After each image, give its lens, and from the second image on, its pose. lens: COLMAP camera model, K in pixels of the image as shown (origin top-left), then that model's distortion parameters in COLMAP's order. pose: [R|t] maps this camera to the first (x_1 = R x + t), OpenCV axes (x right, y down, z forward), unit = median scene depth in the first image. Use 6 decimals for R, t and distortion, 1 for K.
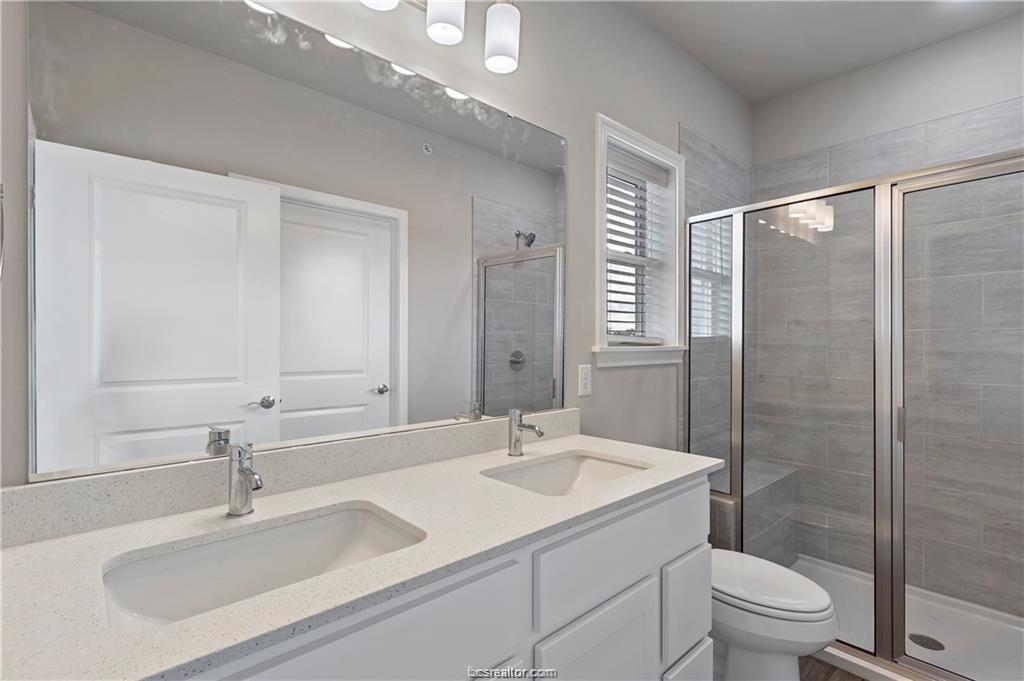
lens RADIAL K [[471.7, 0, 512.0], [0, 471.7, 340.5], [0, 0, 1]] dist [-0.000077, -0.000501]
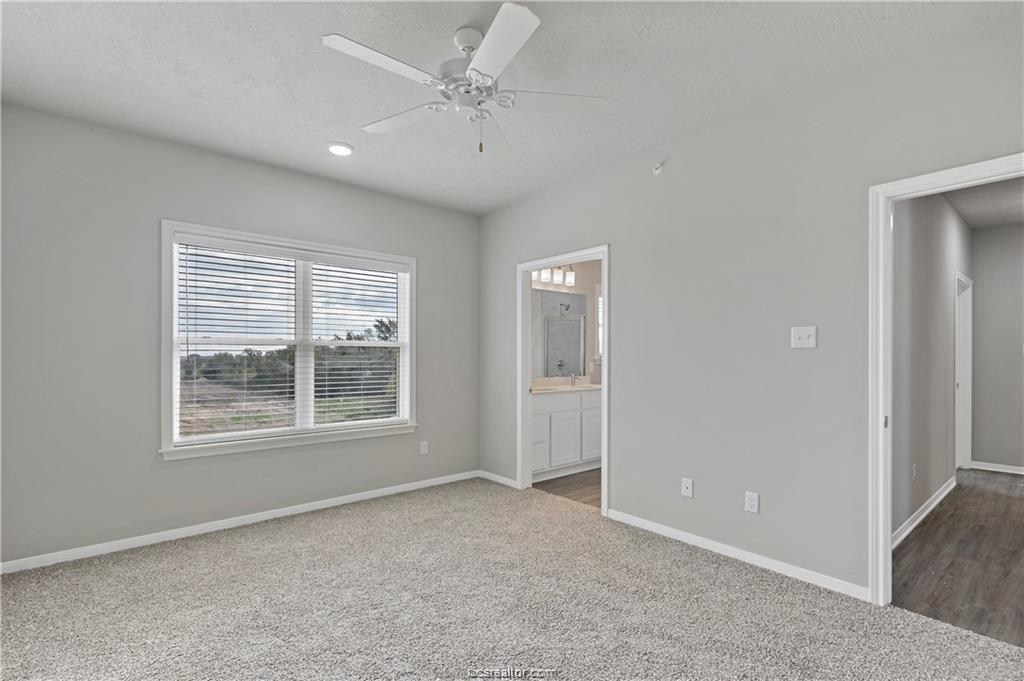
lens RADIAL K [[484.1, 0, 512.5], [0, 484.1, 356.2], [0, 0, 1]] dist [-0.013908, -0.000132]
pose [[0.999778, 0.000875, -0.021047, -0.172776], [-0.000734, 0.999977, 0.006690, -0.008847], [0.021052, -0.006673, 0.999756, -1.254524]]
